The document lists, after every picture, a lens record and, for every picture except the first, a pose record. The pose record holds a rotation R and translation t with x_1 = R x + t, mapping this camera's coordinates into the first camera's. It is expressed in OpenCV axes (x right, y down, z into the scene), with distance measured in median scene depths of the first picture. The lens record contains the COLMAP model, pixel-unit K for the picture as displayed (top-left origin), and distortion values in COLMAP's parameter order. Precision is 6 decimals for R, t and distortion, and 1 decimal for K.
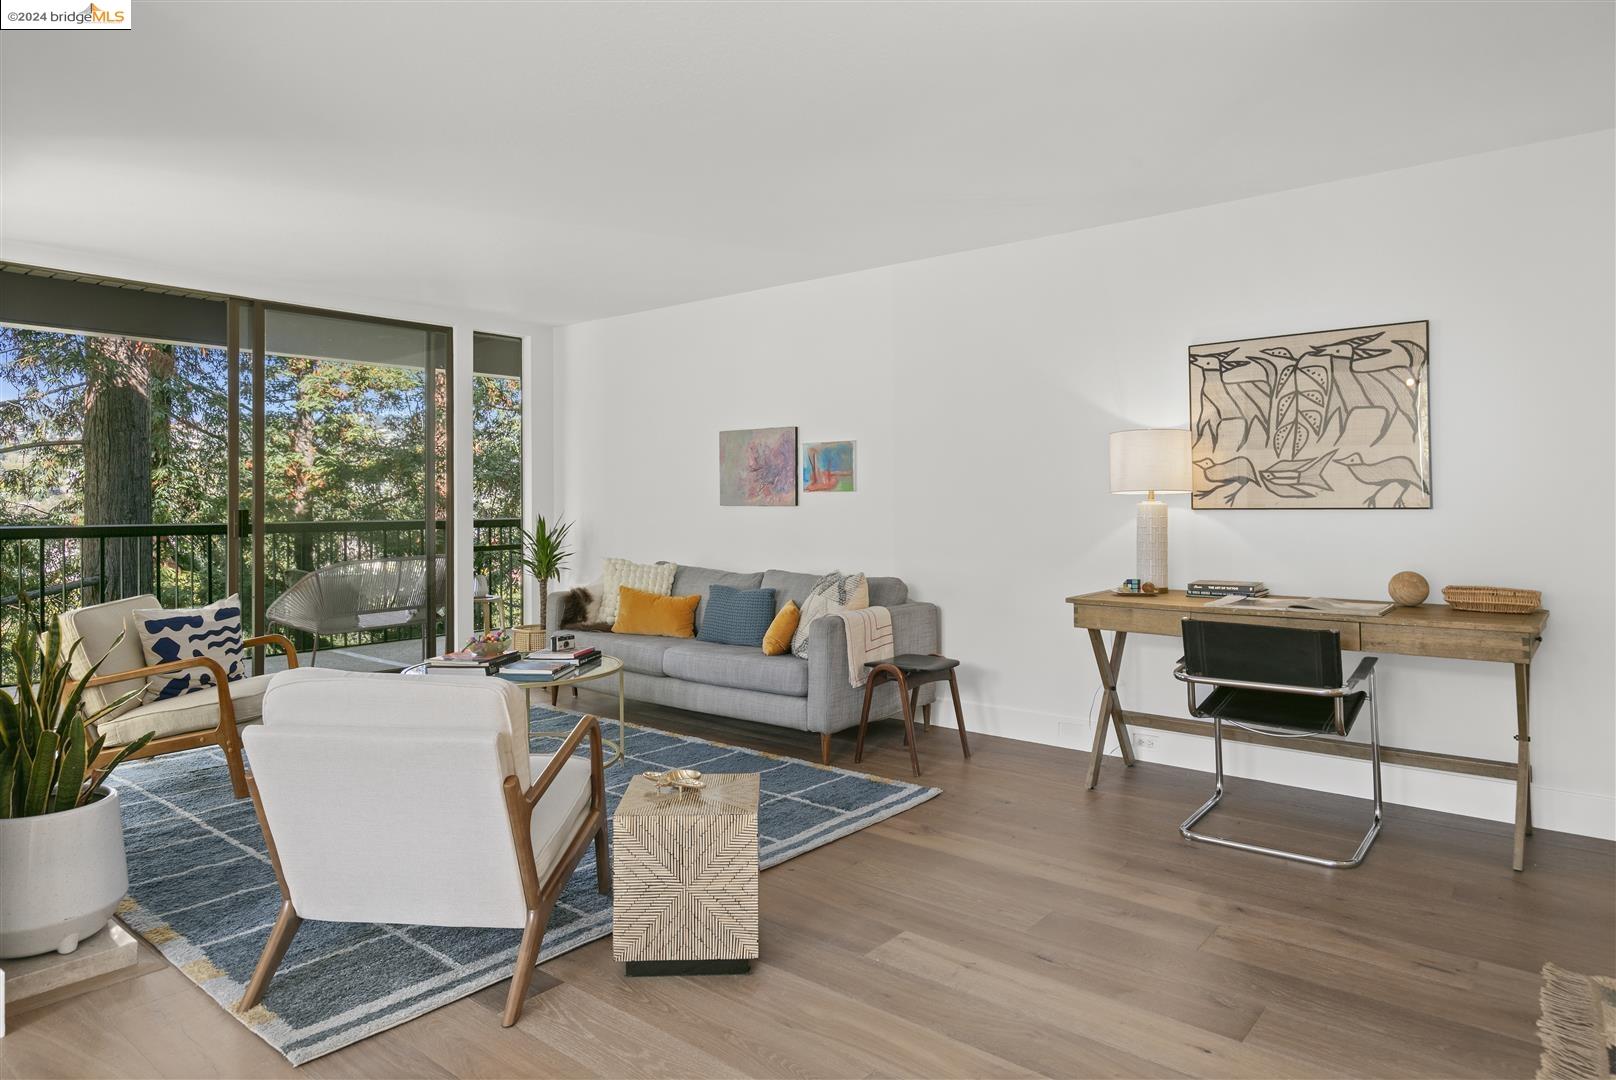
lens RADIAL K [[979.3, 0, 813.1], [0, 979.3, 486.3], [0, 0, 1]] dist [-0.002533, 0.001154]
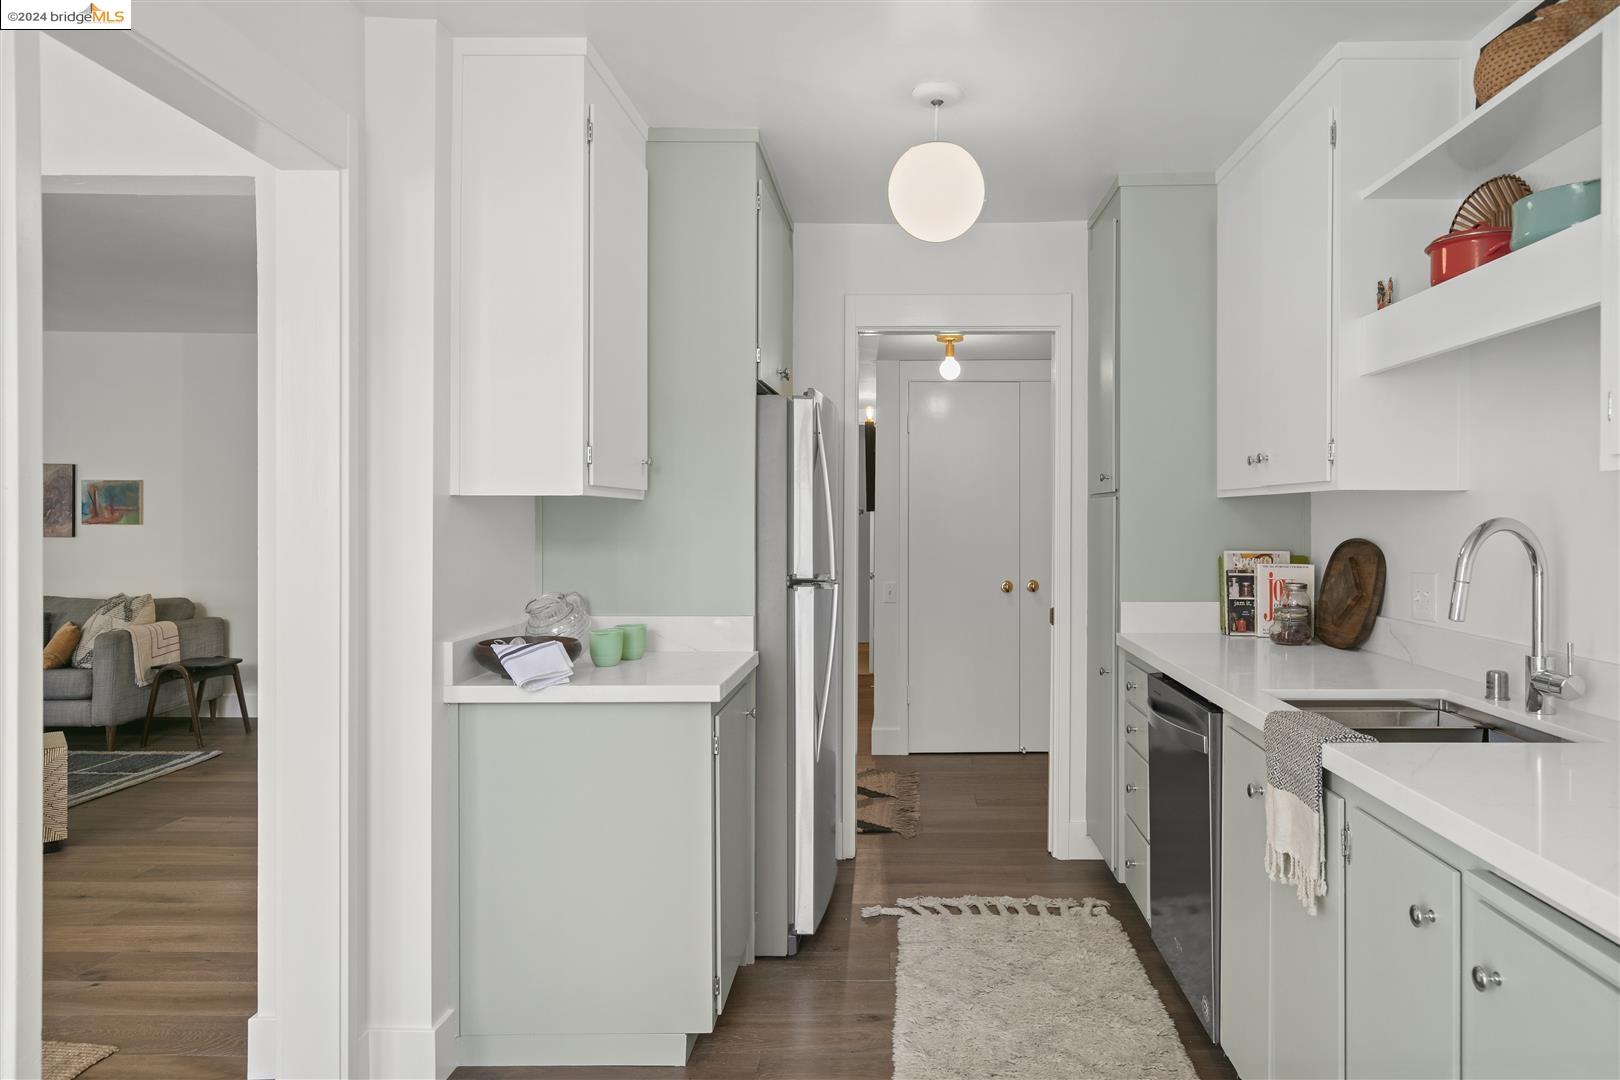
lens RADIAL K [[1004.6, 0, 902.7], [0, 1004.6, 517.5], [0, 0, 1]] dist [0.003130, -0.000202]
pose [[0.765717, 0.008523, 0.643121, -0.038858], [-0.018143, 0.999801, 0.008351, -0.035144], [-0.642922, -0.018063, 0.765719, -0.570261]]
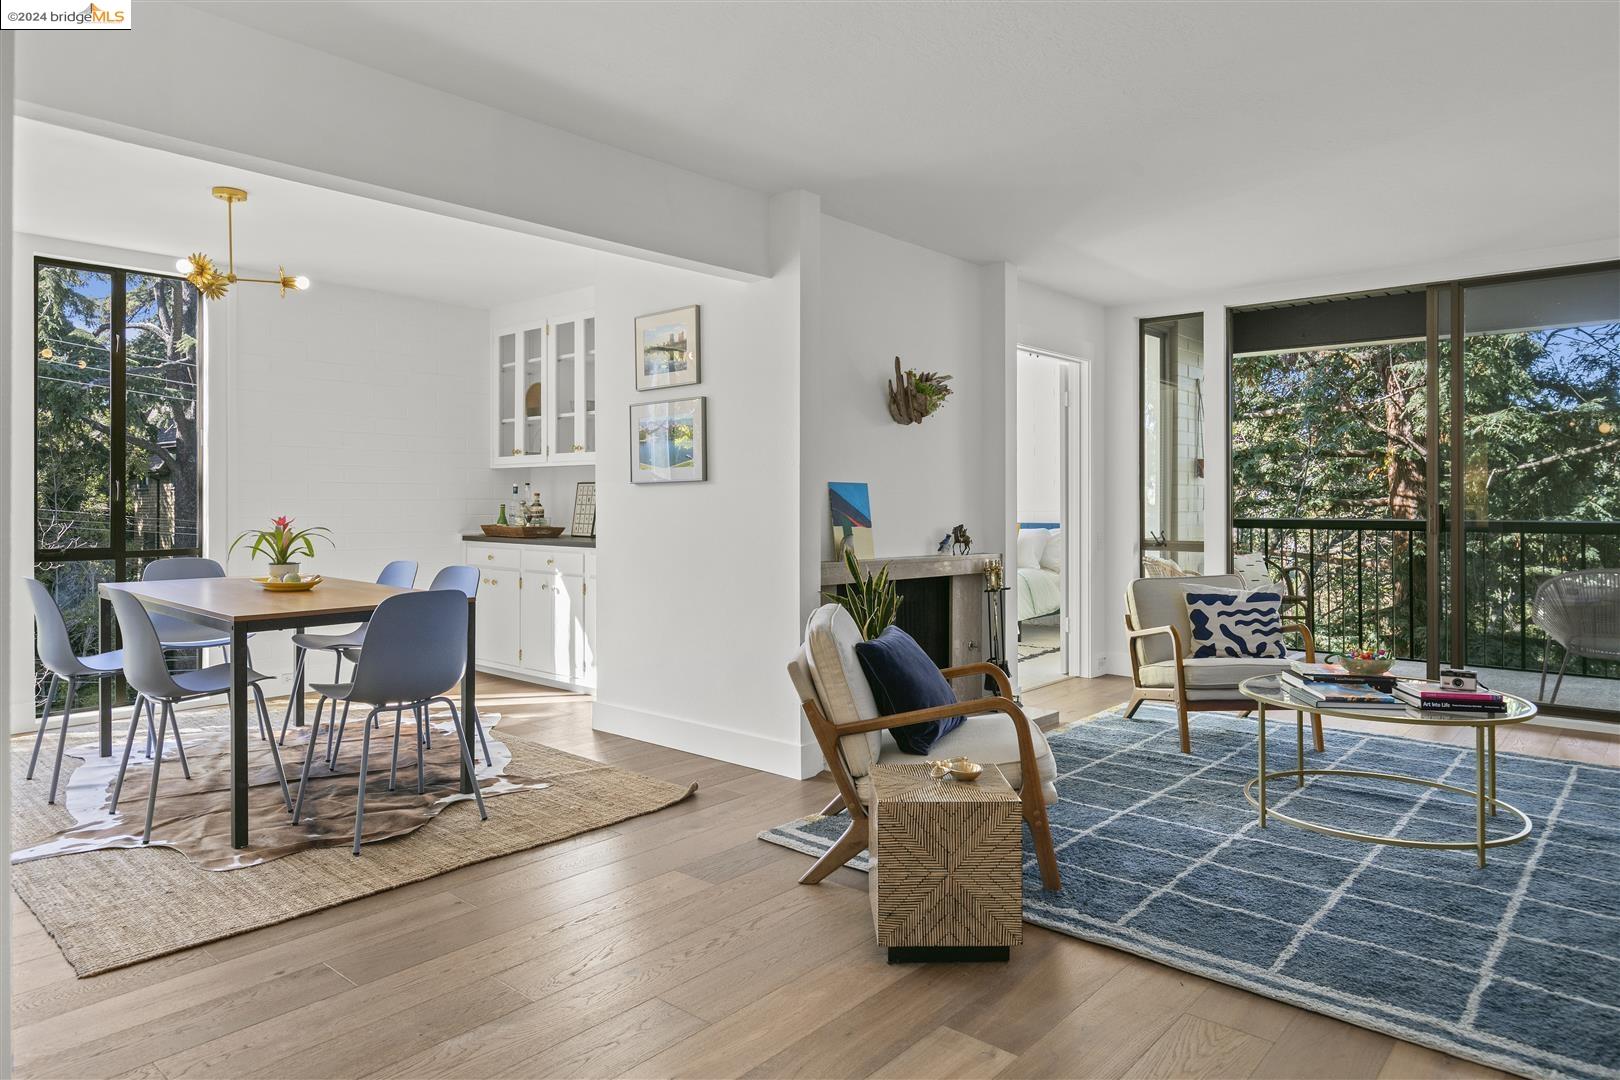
lens RADIAL K [[1004.5, 0, 812.9], [0, 1004.5, 496.3], [0, 0, 1]] dist [0.002744, -0.002521]
pose [[-0.023664, -0.003783, -0.999713, 0.517702], [0.014310, 0.999889, -0.004122, 0.014537], [0.999618, -0.014403, -0.023607, 0.513703]]
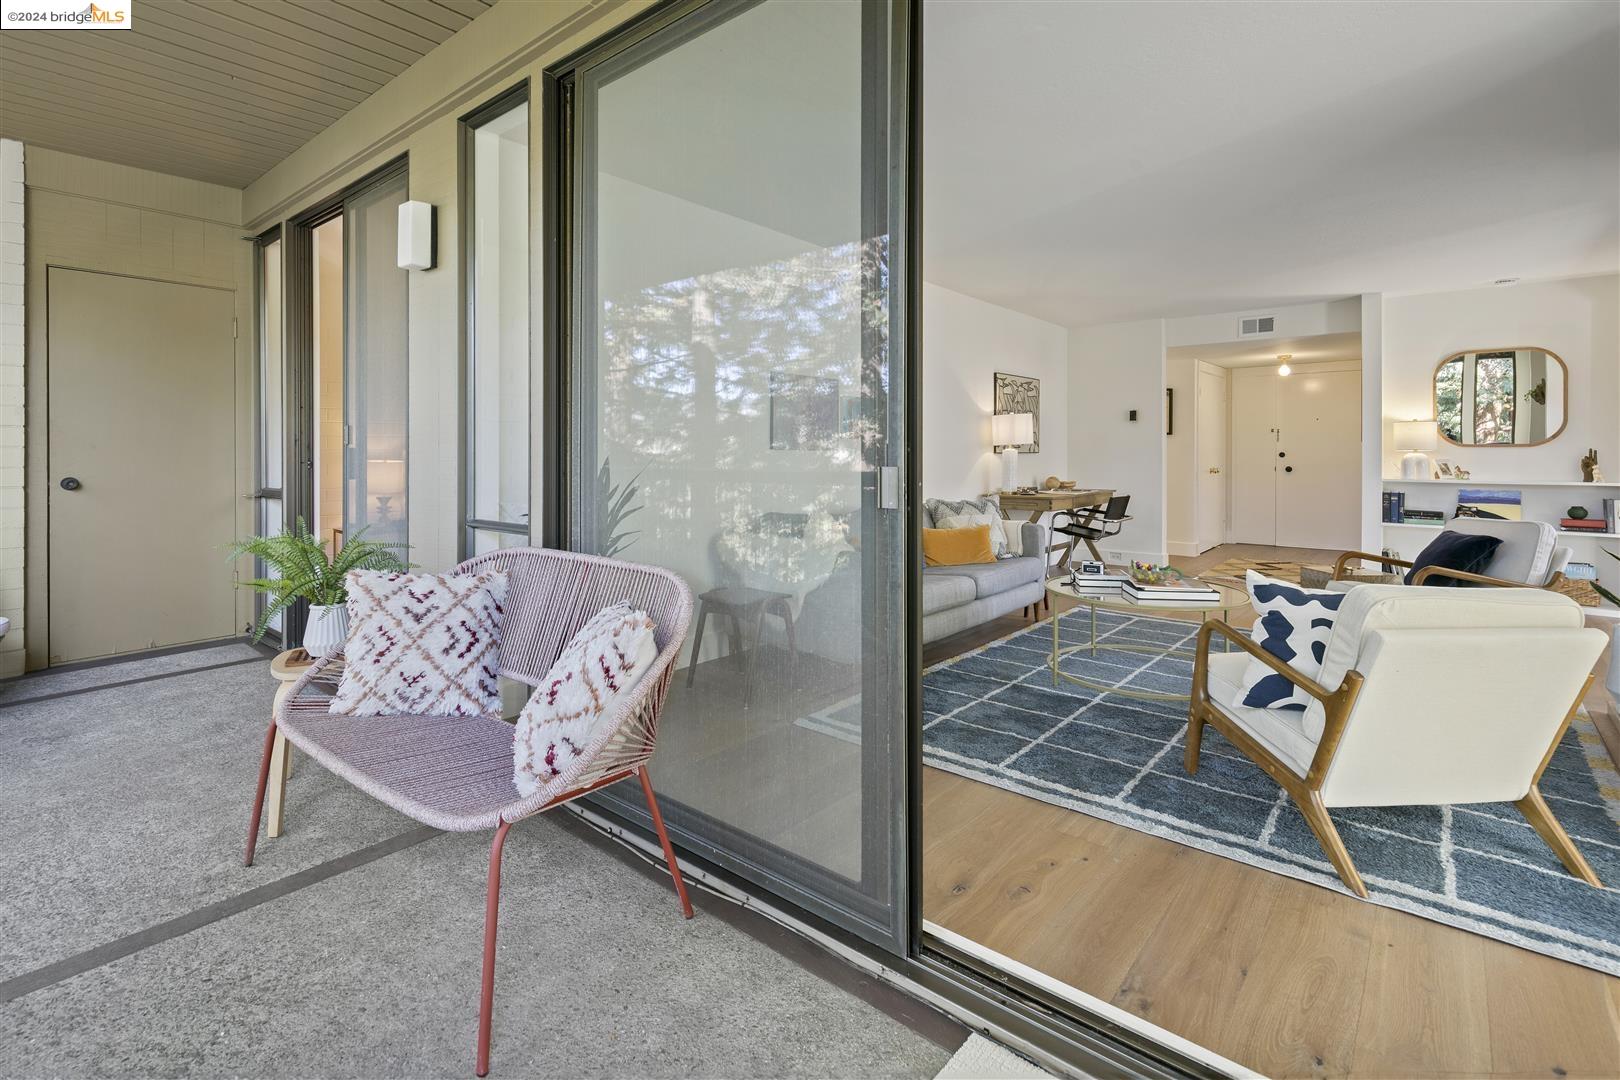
lens RADIAL K [[747.6, 0, 789.7], [0, 747.6, 453.9], [0, 0, 1]] dist [0.001168, -0.000352]
pose [[0.035536, 0.005719, 0.999352, -1.114133], [-0.014126, 0.999887, -0.005220, 0.037131], [-0.999269, -0.013931, 0.035612, 1.295513]]
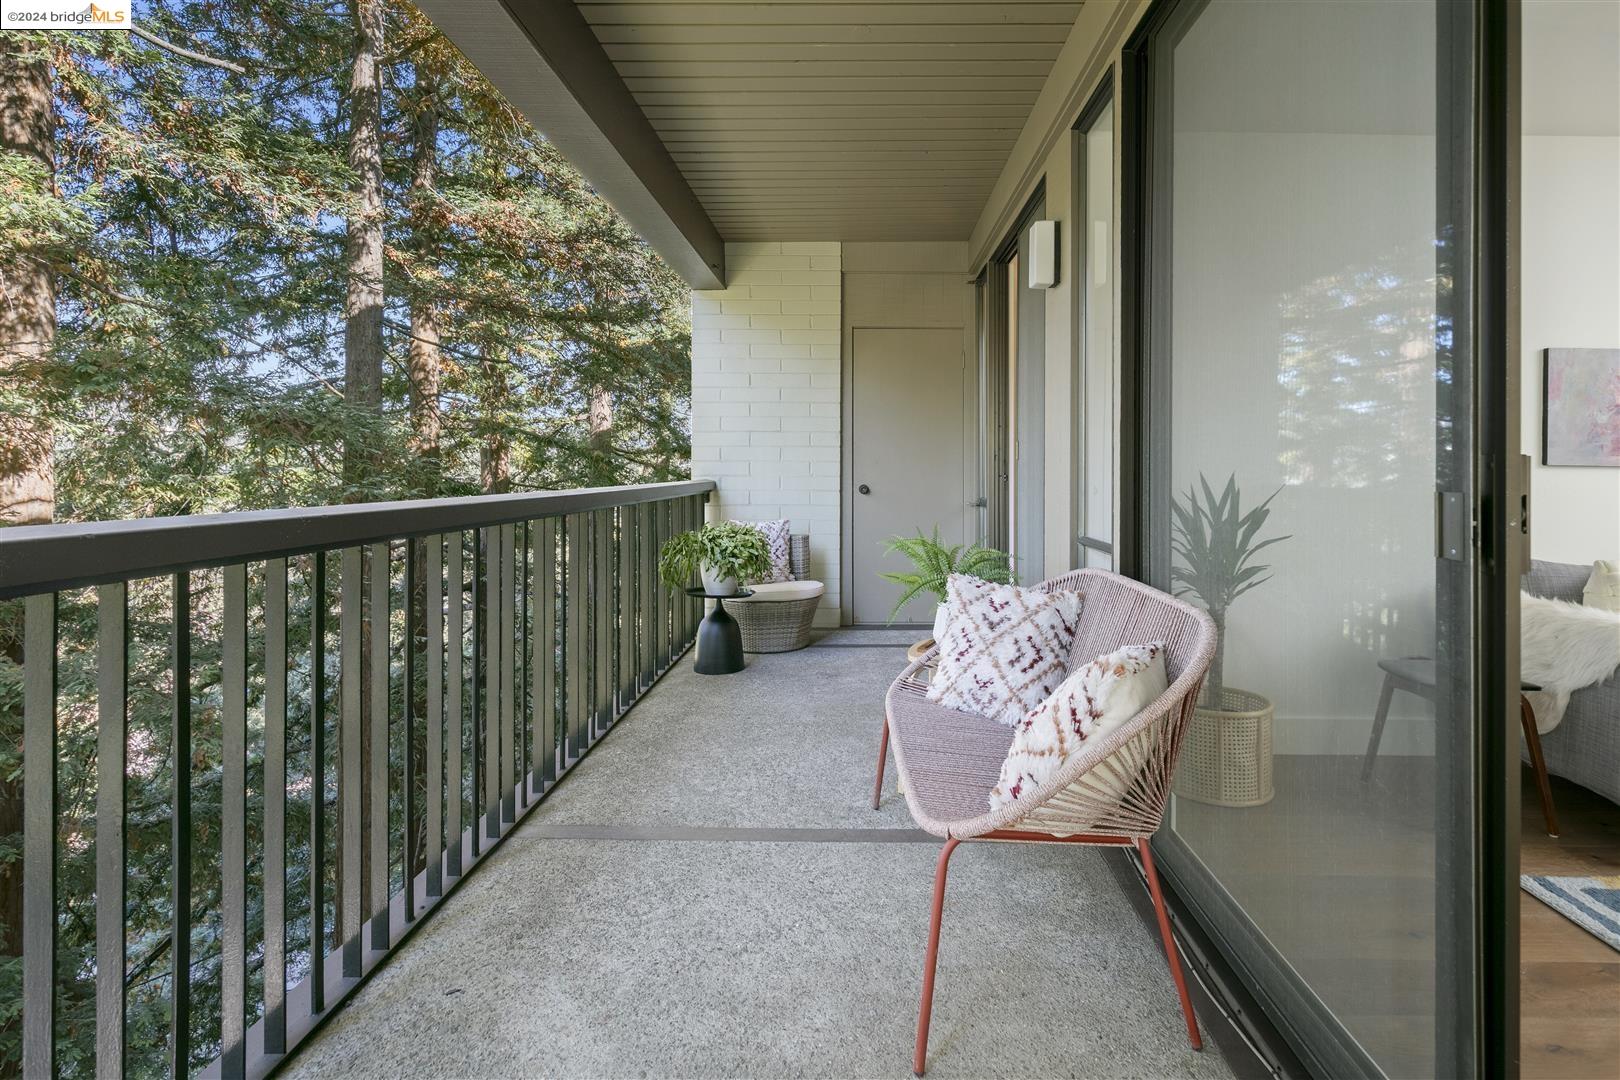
lens RADIAL K [[793.1, 0, 834.5], [0, 793.1, 463.8], [0, 0, 1]] dist [-0.003495, -0.000492]
pose [[0.787925, 0.012475, 0.615644, -1.047086], [-0.019123, 0.999808, 0.004215, 0.034472], [-0.615474, -0.015094, 0.788013, 1.189506]]
